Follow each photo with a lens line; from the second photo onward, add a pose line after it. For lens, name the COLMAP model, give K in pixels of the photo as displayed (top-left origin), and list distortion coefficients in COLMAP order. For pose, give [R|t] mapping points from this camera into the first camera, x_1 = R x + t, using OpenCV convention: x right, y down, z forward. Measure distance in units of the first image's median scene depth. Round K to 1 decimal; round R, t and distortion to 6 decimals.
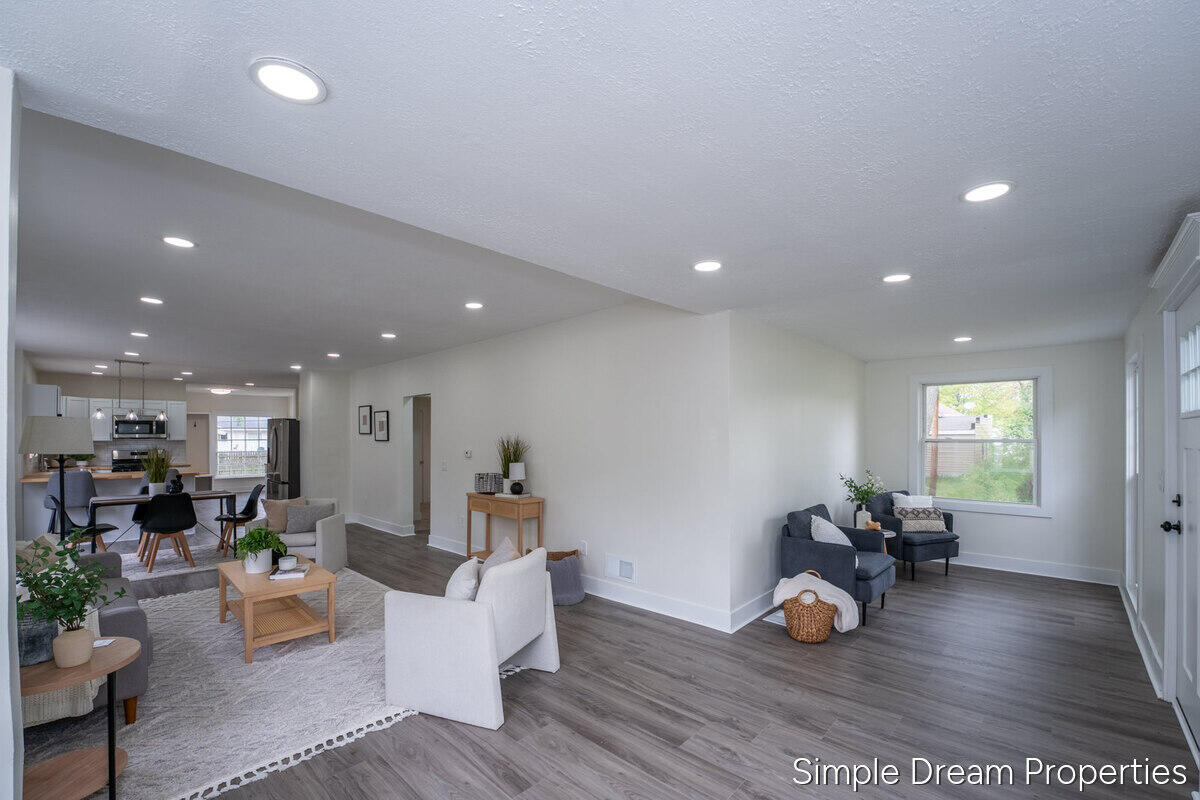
lens RADIAL K [[509.1, 0, 606.2], [0, 509.1, 449.4], [0, 0, 1]] dist [-0.002341, -0.000335]
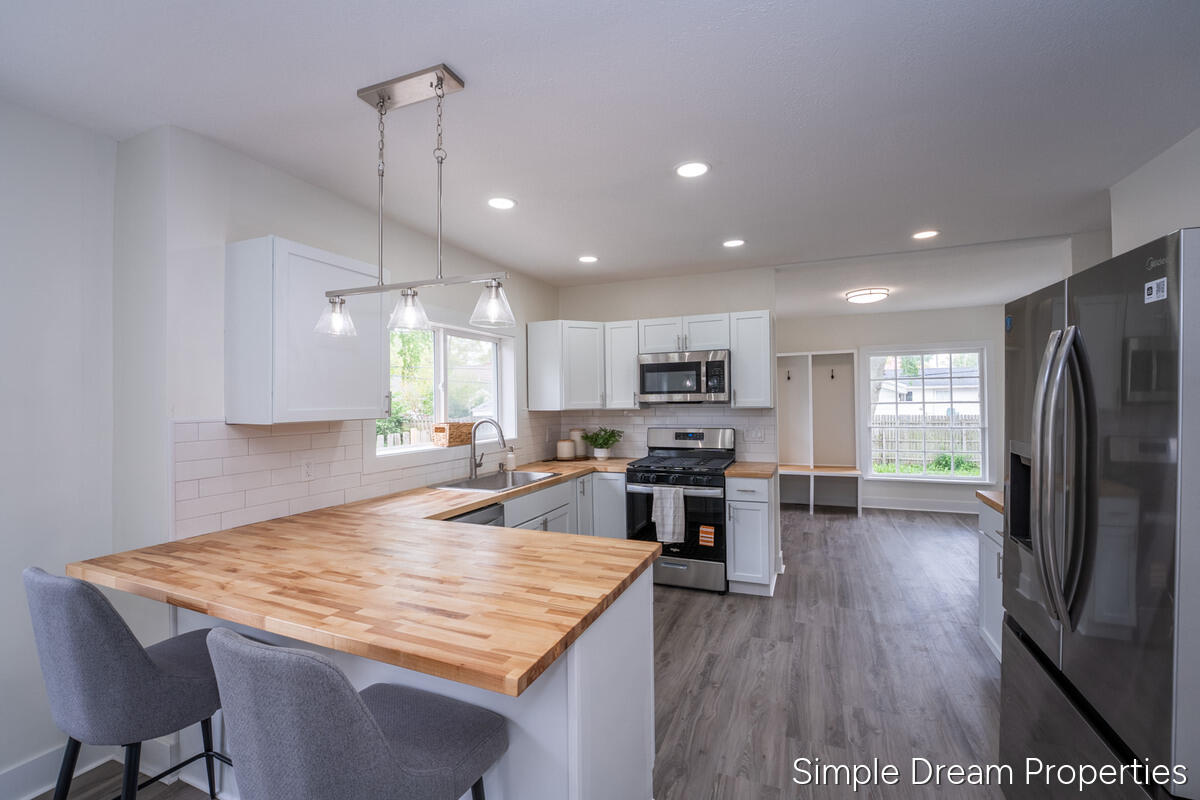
lens RADIAL K [[529.7, 0, 600.0], [0, 529.7, 400.0], [0, 0, 1]] dist [-0.000405, 0.000000]
pose [[0.362841, -0.009385, -0.931804, -0.493875], [-0.010365, 0.999847, -0.014107, -0.016535], [0.931793, 0.014777, 0.362688, 0.739455]]
